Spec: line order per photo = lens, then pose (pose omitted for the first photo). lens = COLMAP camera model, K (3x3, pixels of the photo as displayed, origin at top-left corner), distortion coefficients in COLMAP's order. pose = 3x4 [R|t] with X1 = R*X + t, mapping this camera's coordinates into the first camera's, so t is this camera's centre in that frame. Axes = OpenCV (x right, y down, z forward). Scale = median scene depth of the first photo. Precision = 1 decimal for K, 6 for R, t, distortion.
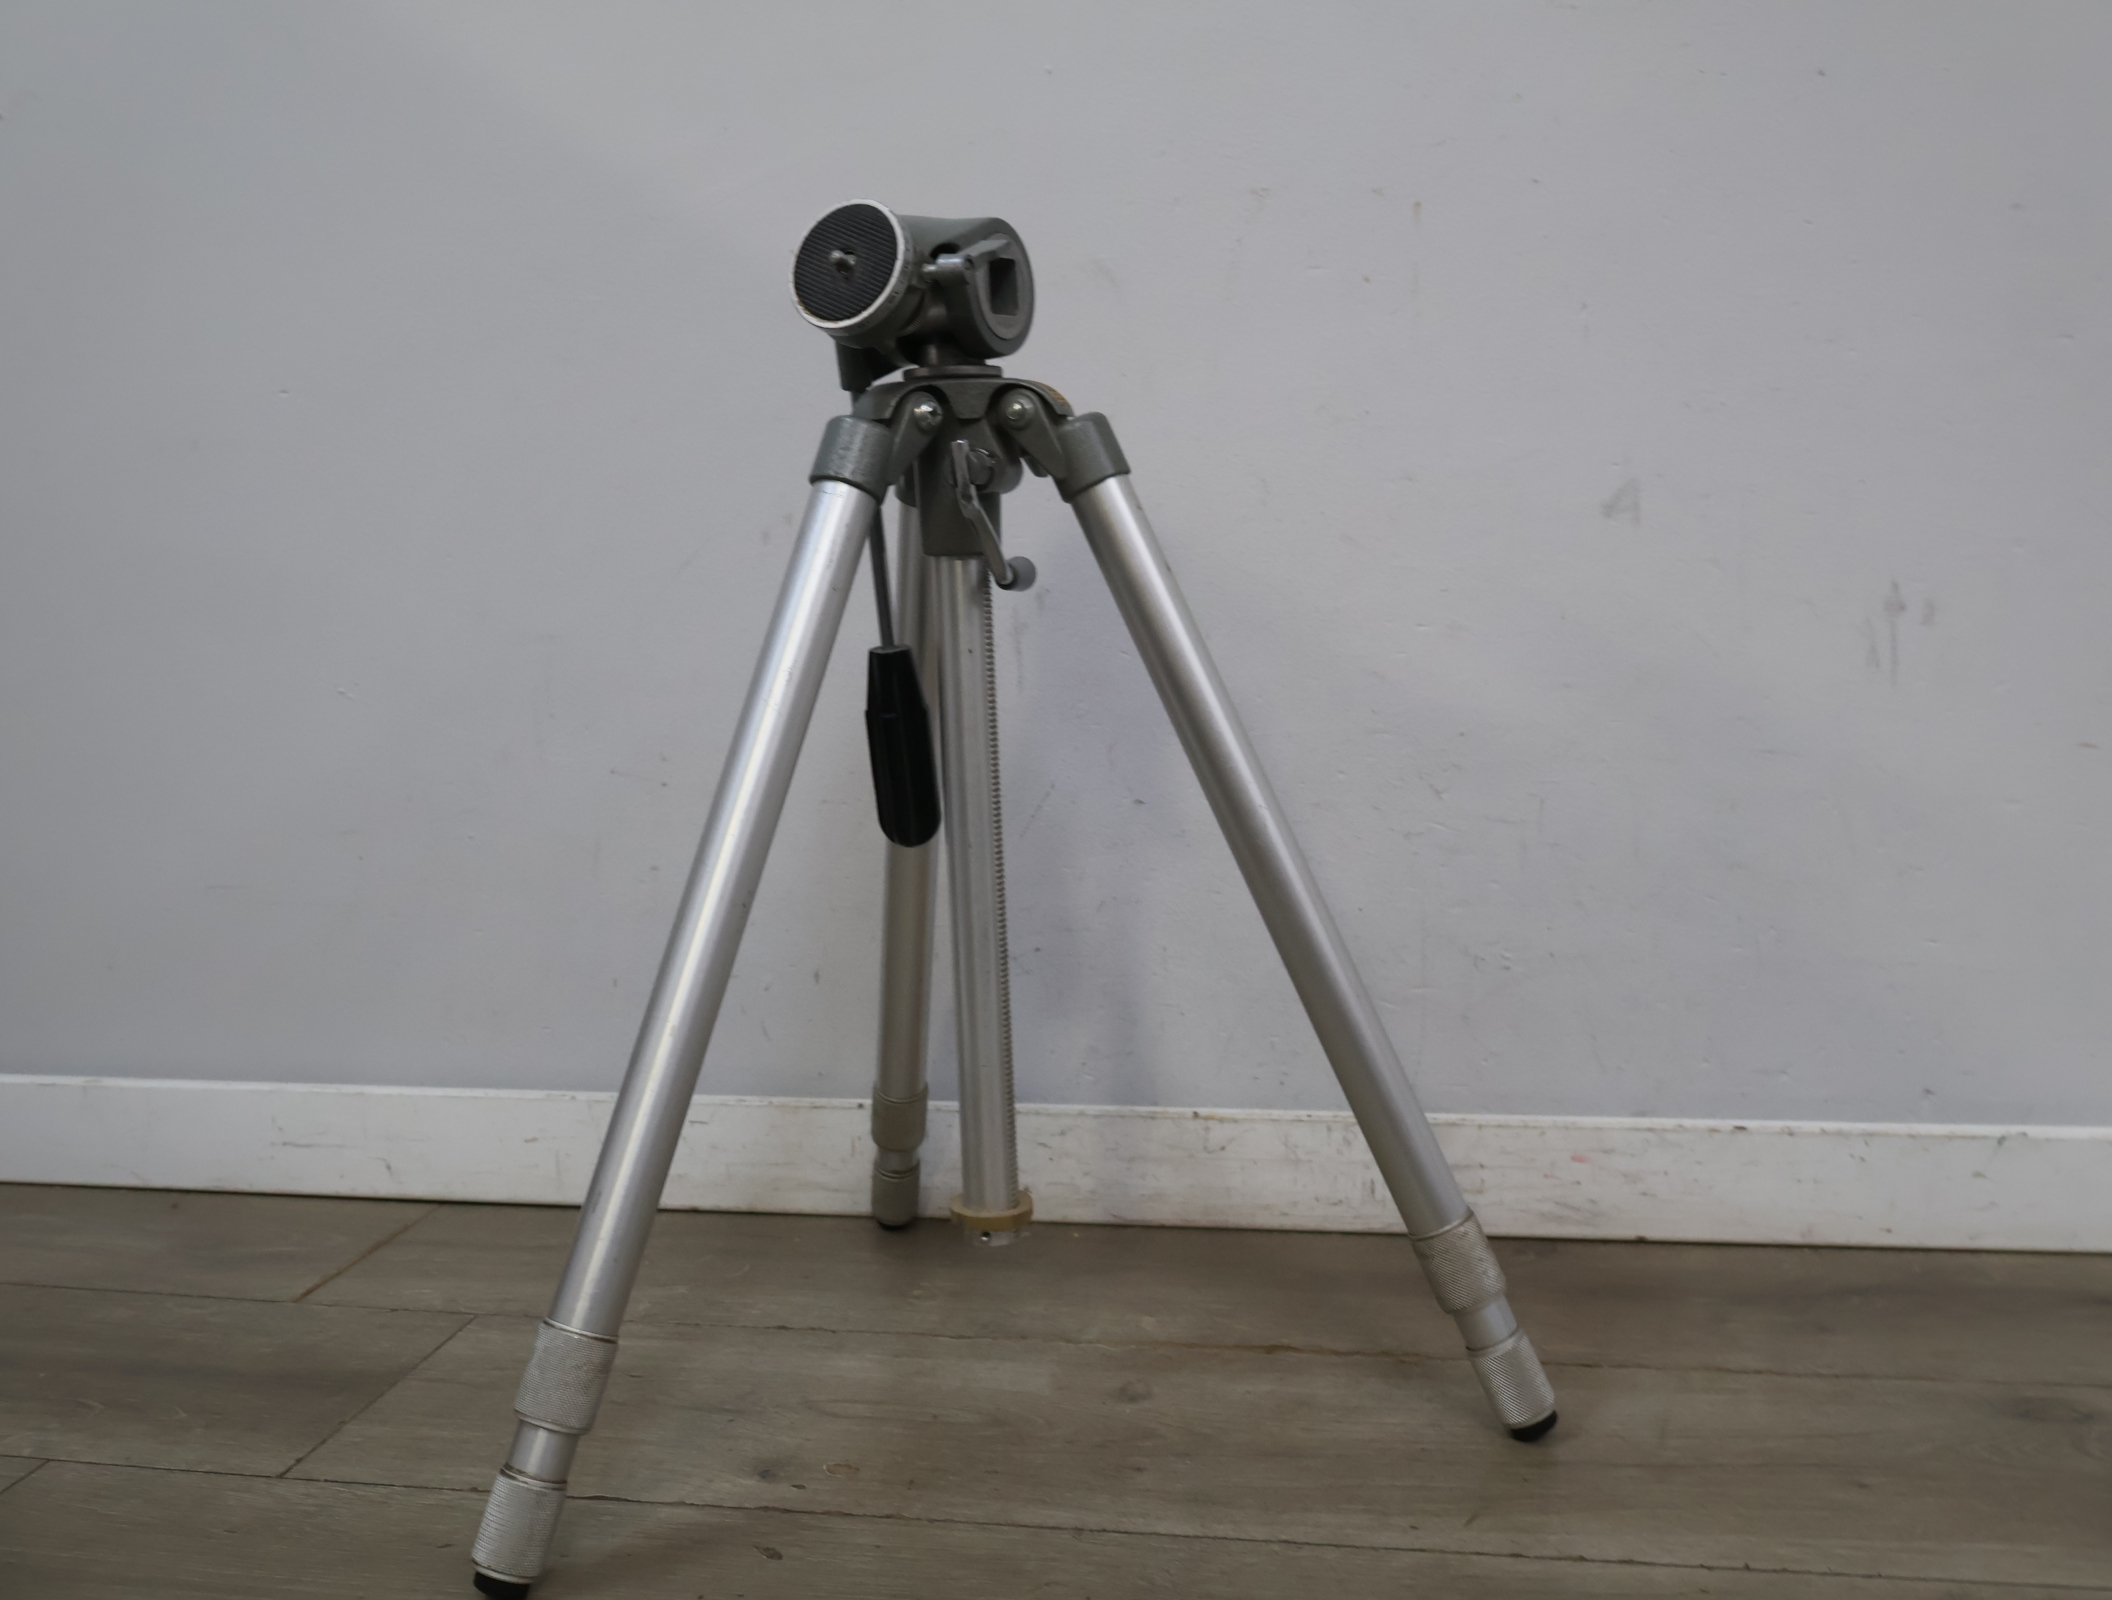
lens RADIAL K [[2075.8, 0, 1068.1], [0, 2075.8, 802.6], [0, 0, 1]] dist [0.020094, 0.000000]
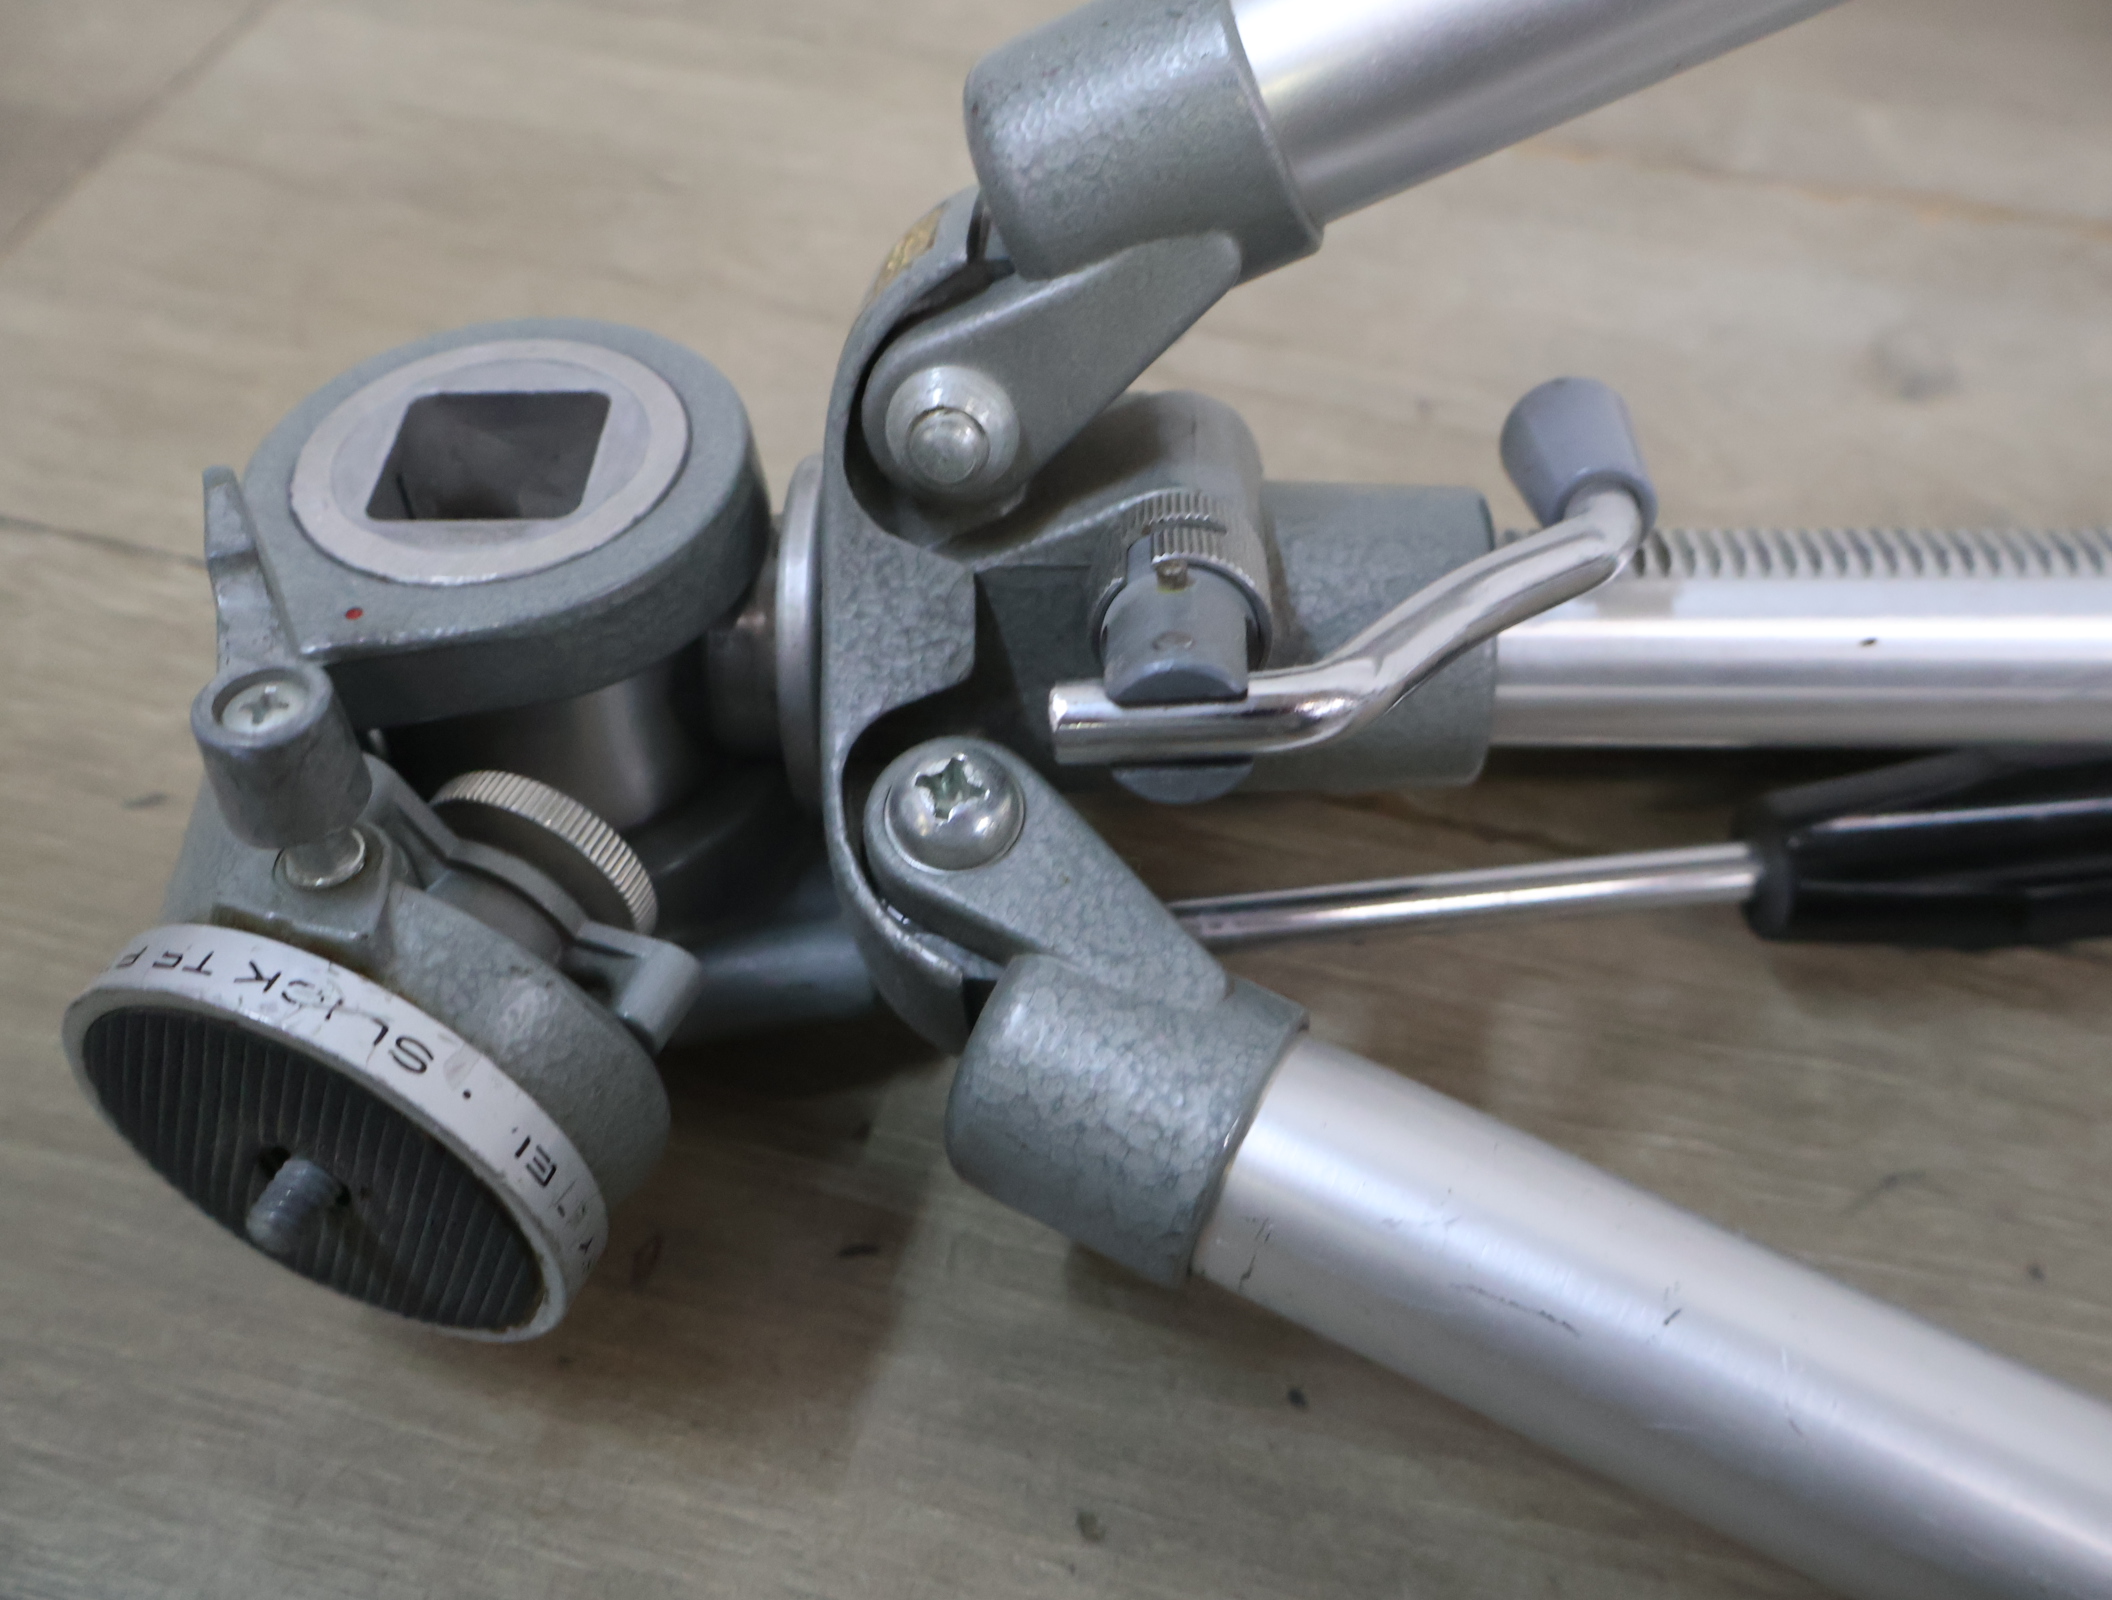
lens RADIAL K [[1983.2, 0, 1073.5], [0, 1983.2, 800.9], [0, 0, 1]] dist [0.003370, 0.000000]
pose [[0.995984, 0.089132, -0.008498, -0.115584], [-0.061145, 0.746424, 0.662656, 0.101554], [0.065407, -0.659475, 0.748876, 0.637261]]
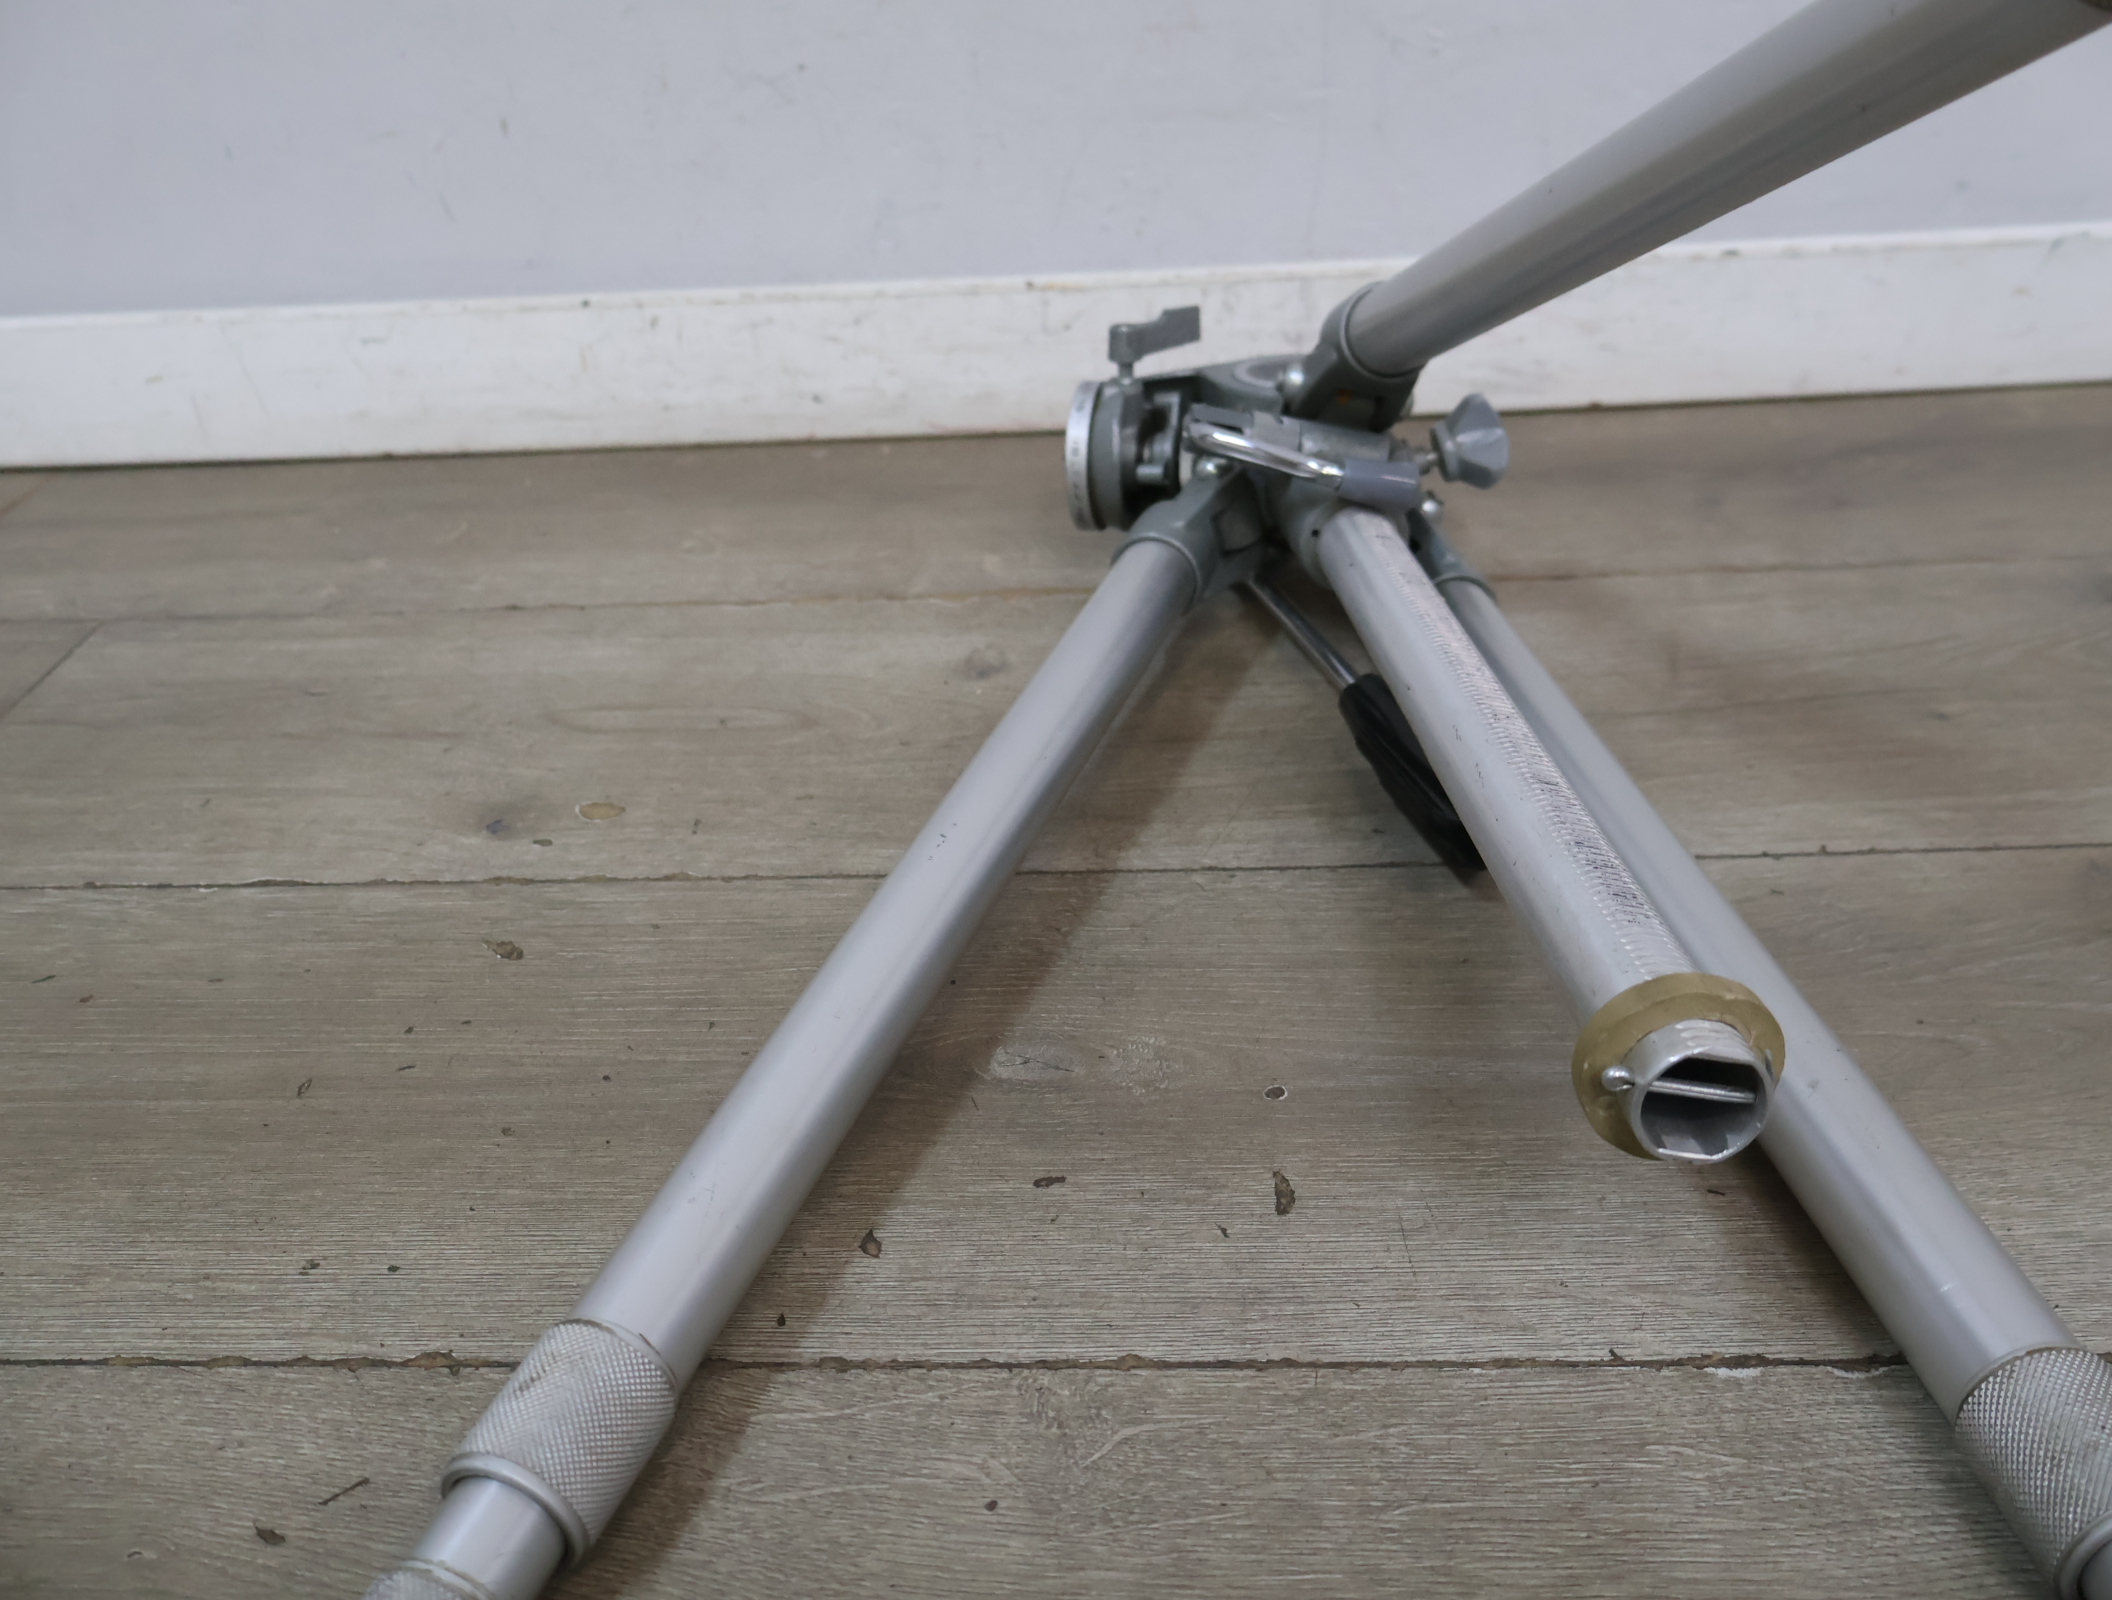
lens RADIAL K [[1983.2, 0, 1066.4], [0, 1983.2, 779.6], [0, 0, 1]] dist [0.003370, 0.000000]
pose [[0.992784, -0.090232, 0.078982, 0.000462], [0.052543, 0.919370, 0.389870, 0.040542], [-0.107792, -0.382907, 0.917477, 0.309095]]
